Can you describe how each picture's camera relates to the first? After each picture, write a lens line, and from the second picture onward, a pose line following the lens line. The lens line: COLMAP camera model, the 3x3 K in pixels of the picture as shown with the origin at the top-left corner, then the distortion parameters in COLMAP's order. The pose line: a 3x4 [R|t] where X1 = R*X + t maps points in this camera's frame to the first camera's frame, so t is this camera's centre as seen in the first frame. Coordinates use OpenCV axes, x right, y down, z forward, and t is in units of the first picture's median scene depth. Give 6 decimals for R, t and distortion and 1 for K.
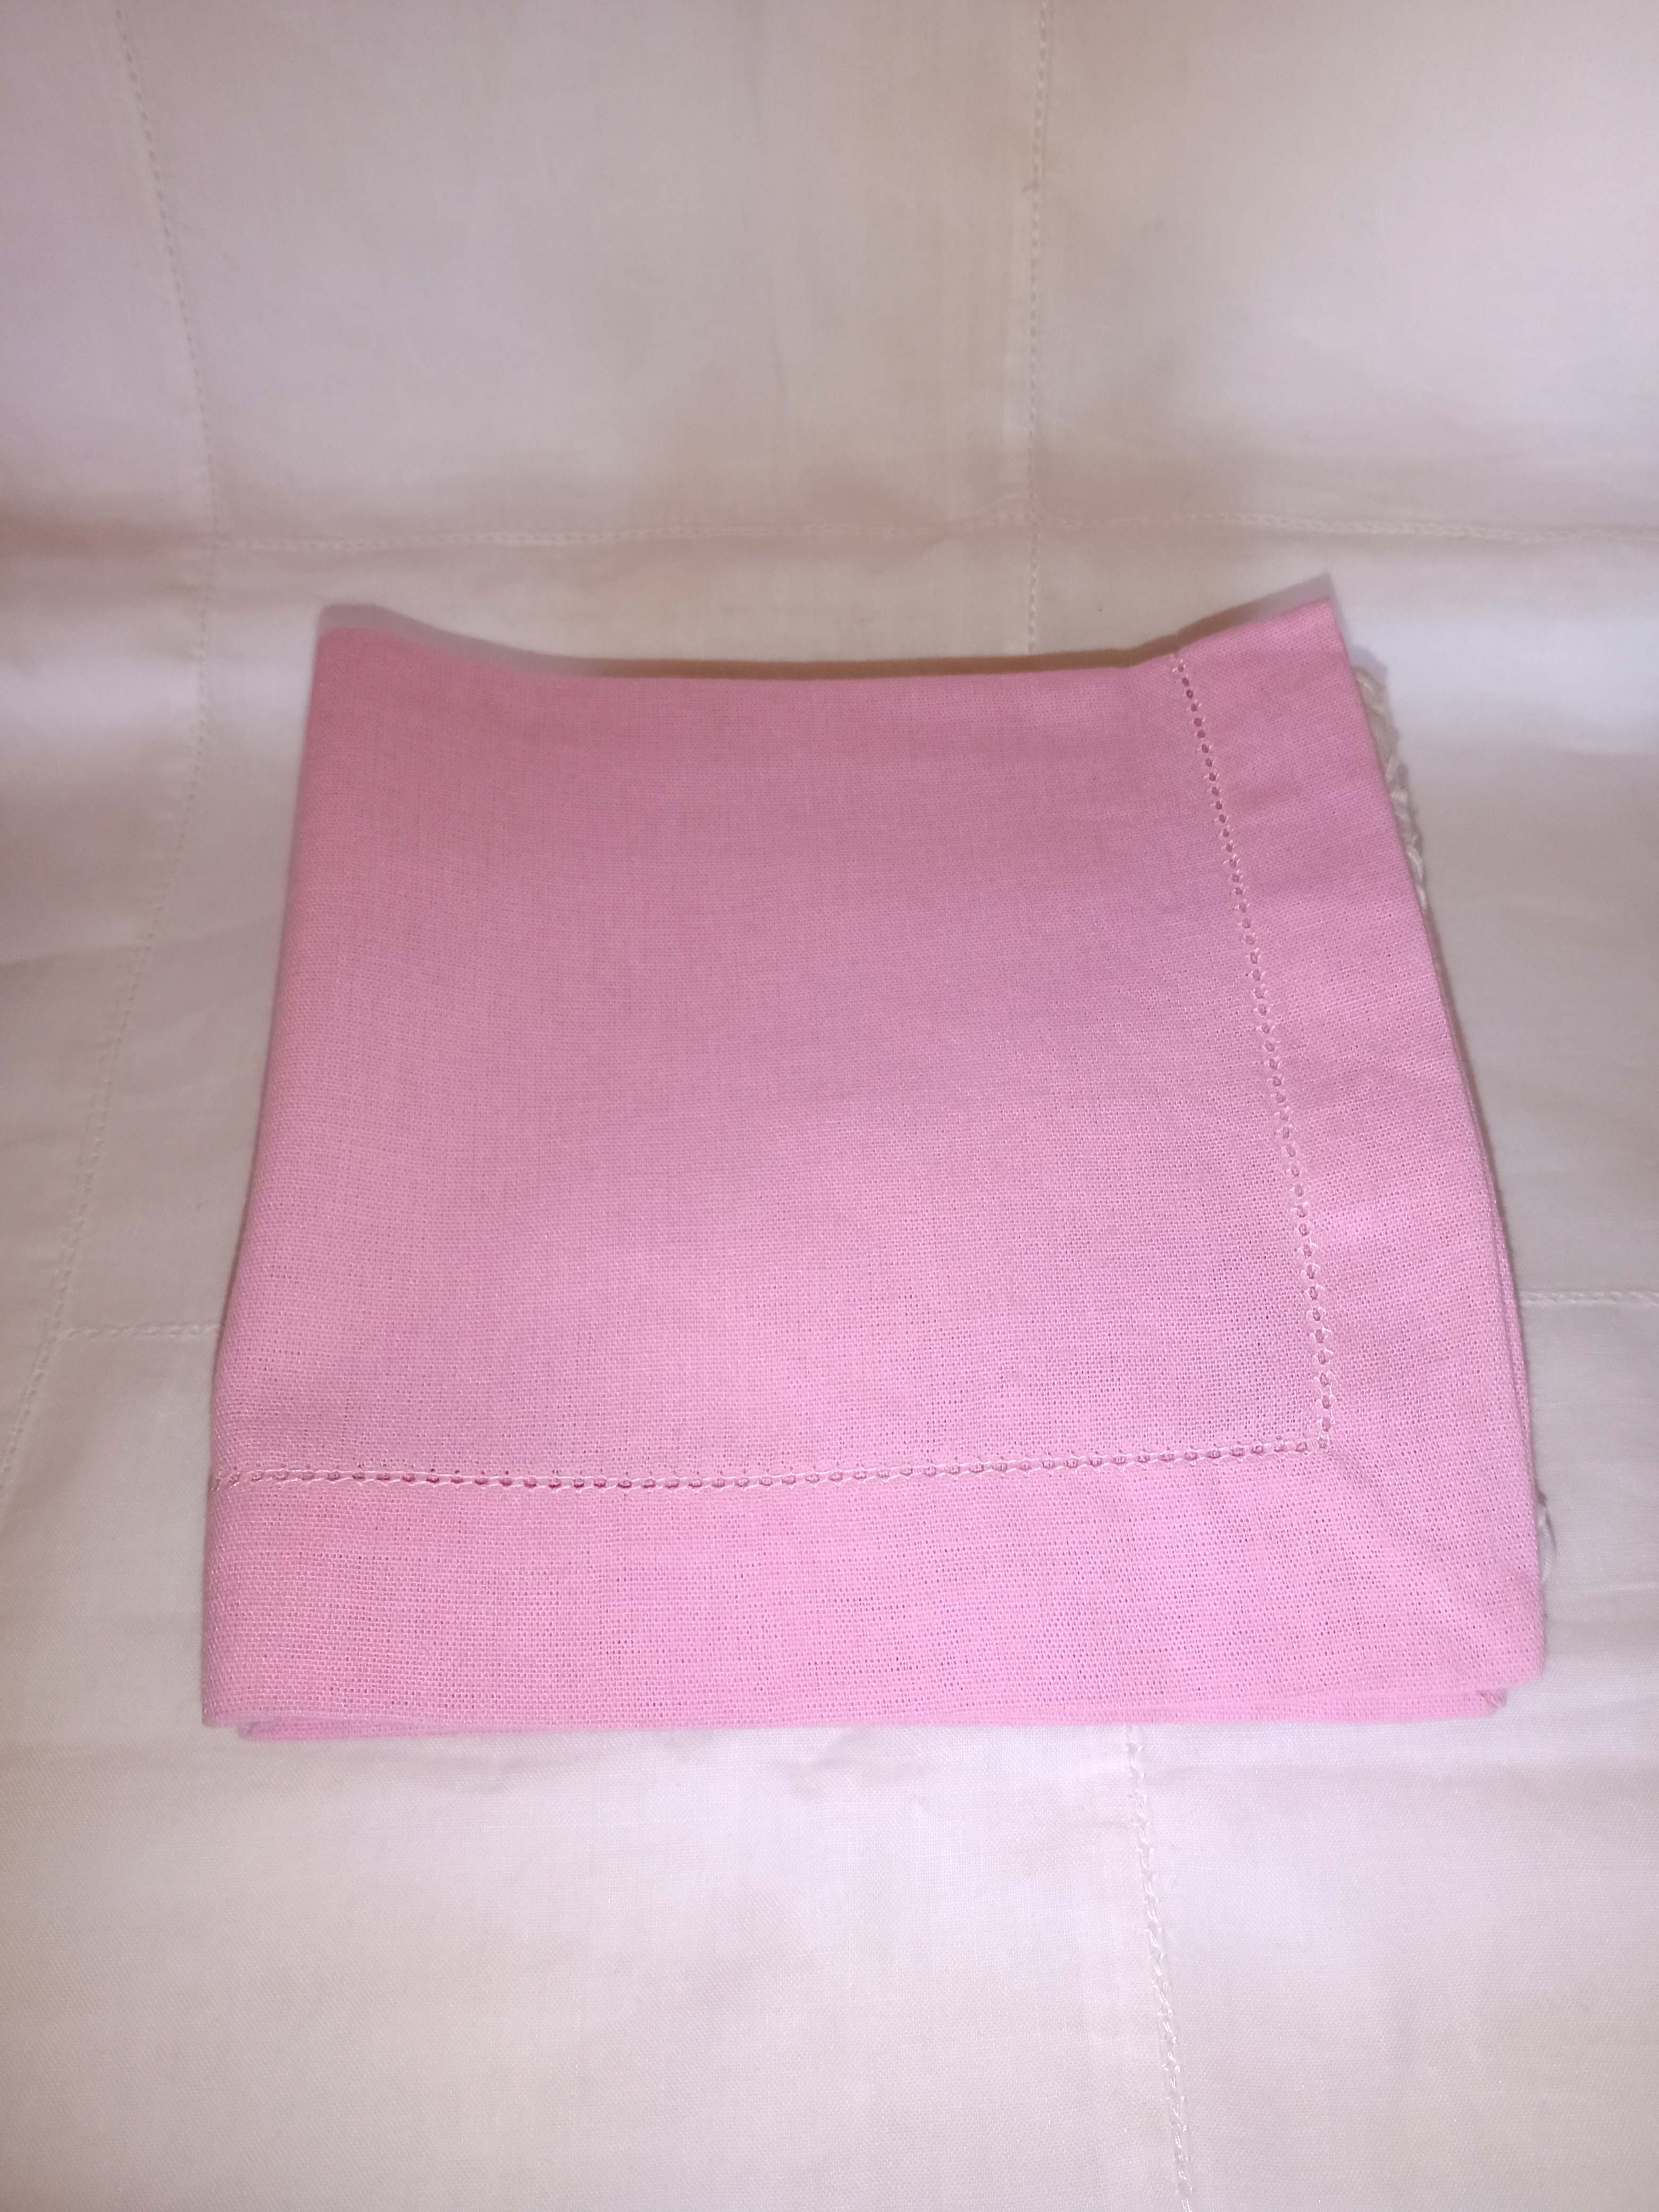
lens RADIAL K [[1649.9, 0, 821.9], [0, 1649.9, 1107.4], [0, 0, 1]] dist [-0.056597, 0.010210]
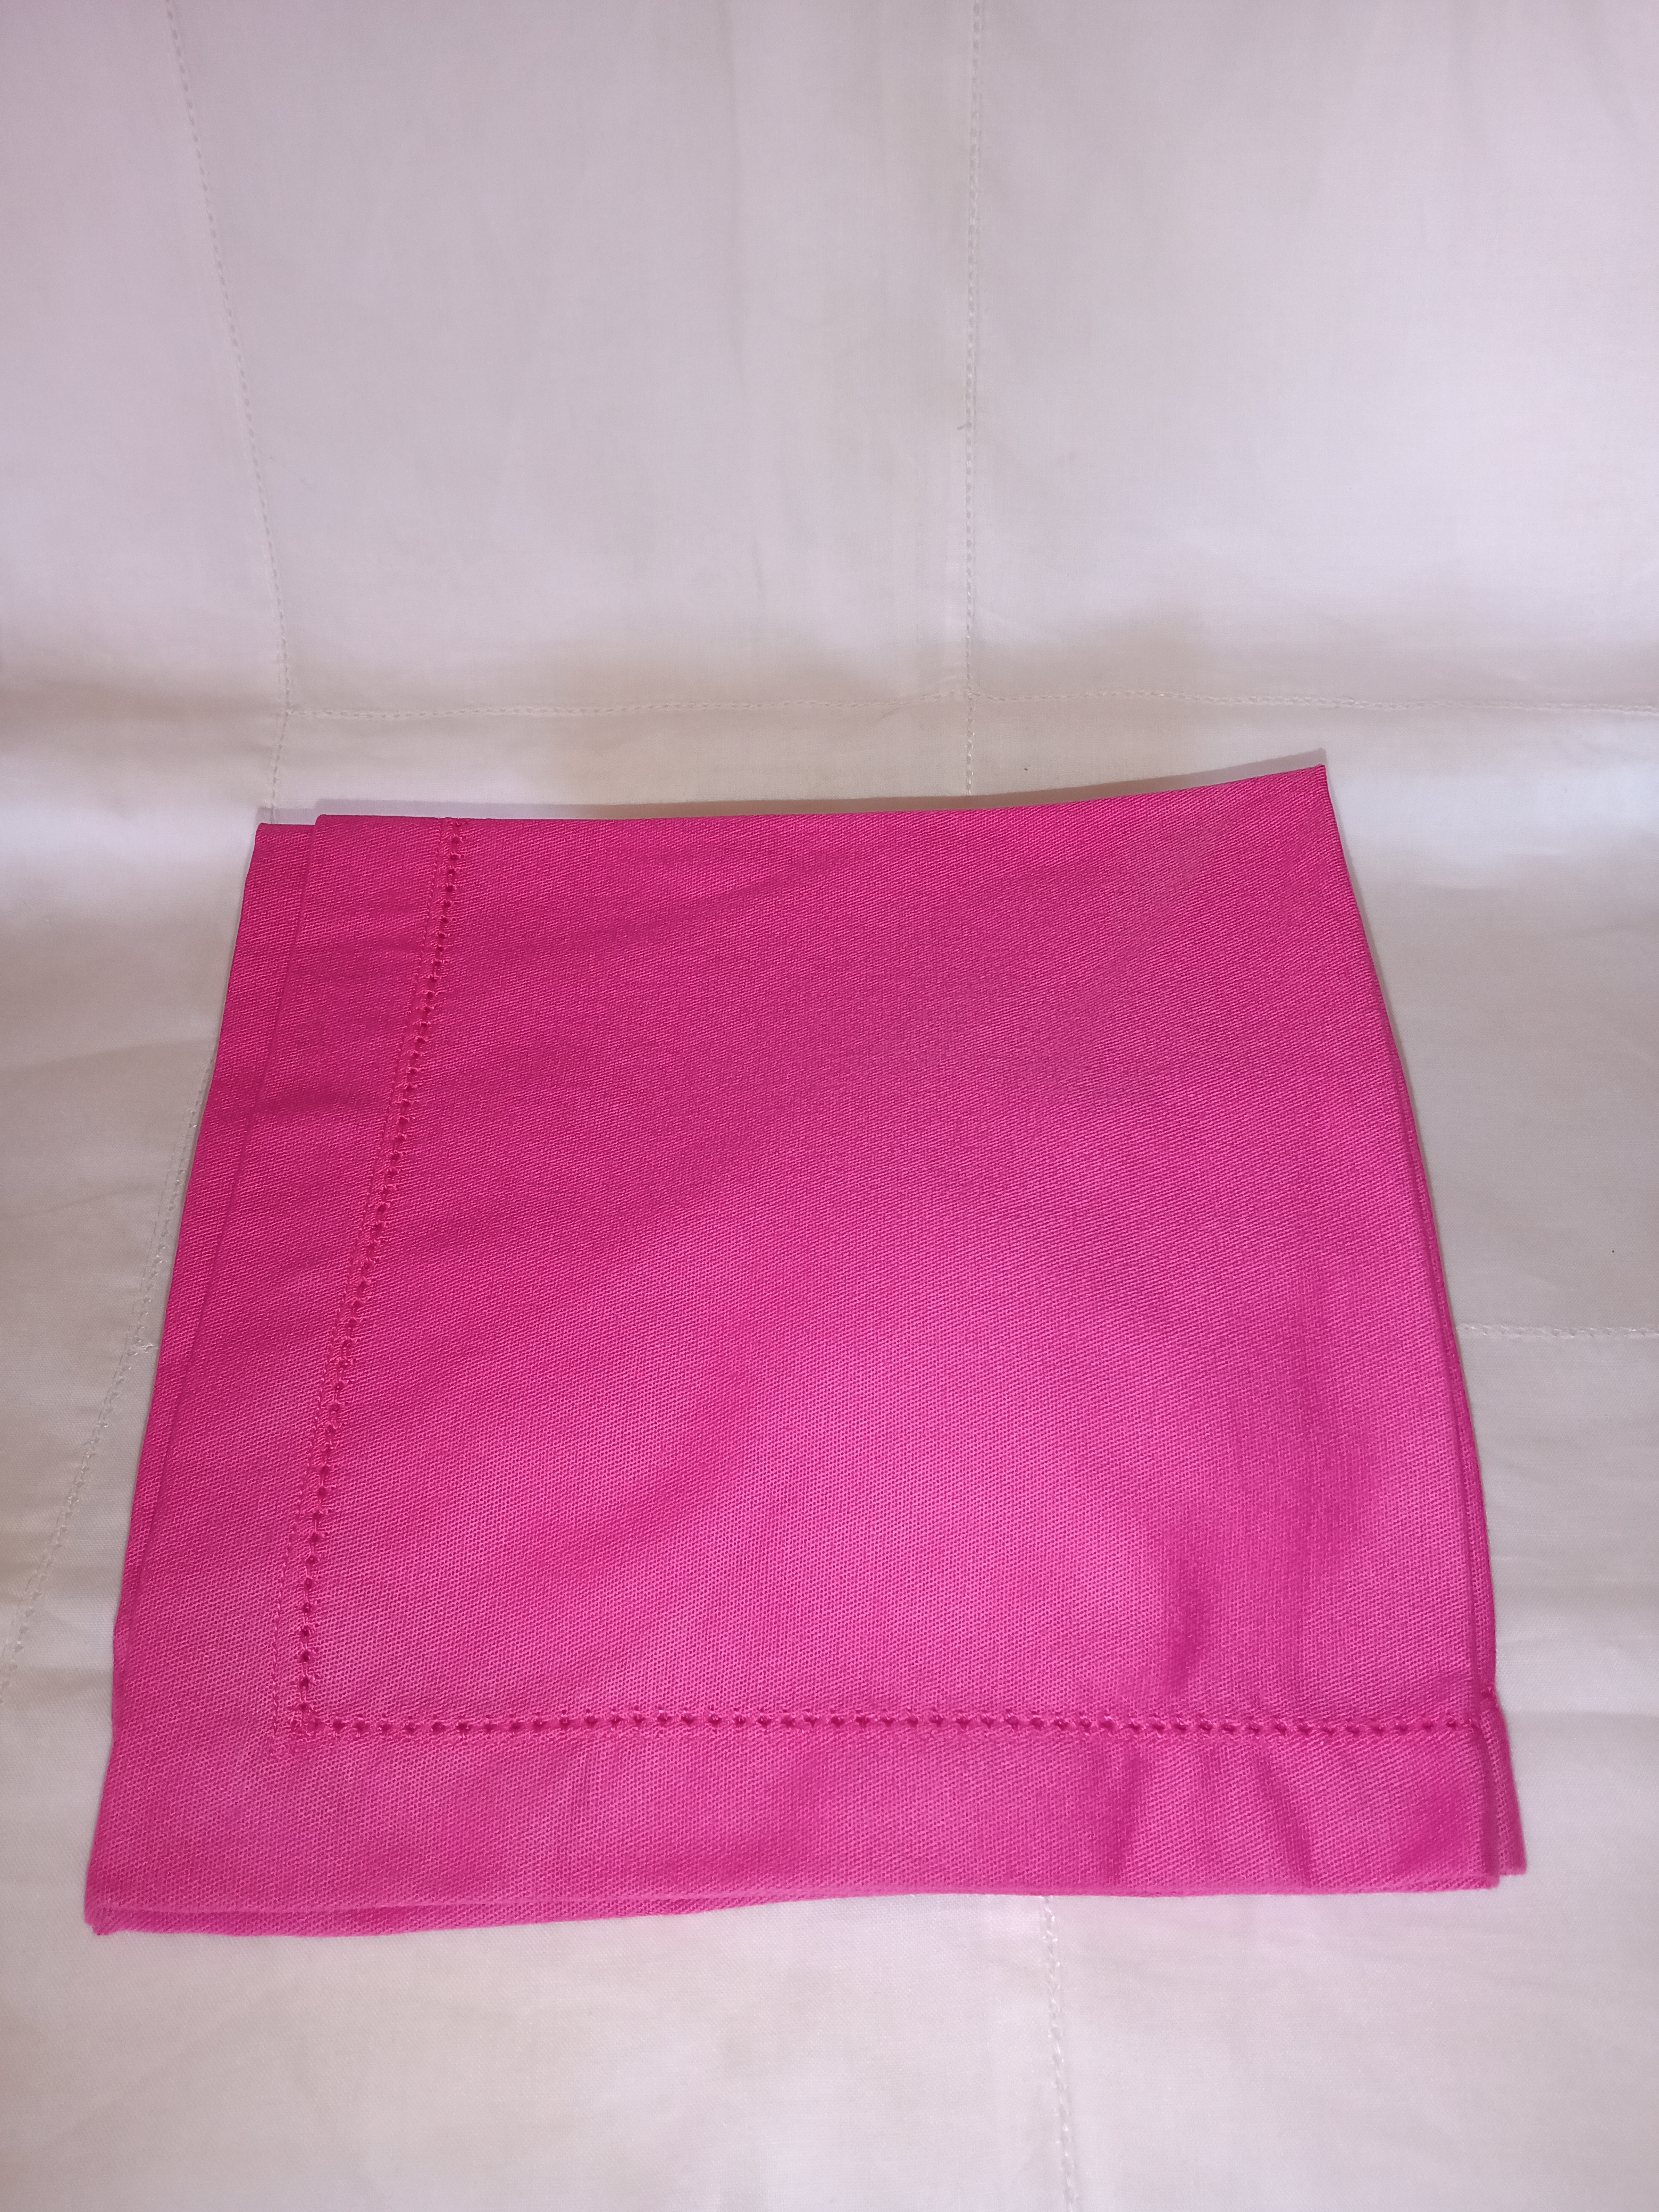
lens RADIAL K [[1545.3, 0, 821.8], [0, 1545.3, 1106.4], [0, 0, 1]] dist [0.063340, -0.214169]
pose [[0.999963, 0.002445, -0.008256, 0.032141], [-0.003252, 0.995064, -0.099185, 0.055391], [0.007973, 0.099208, 0.995035, -0.108363]]
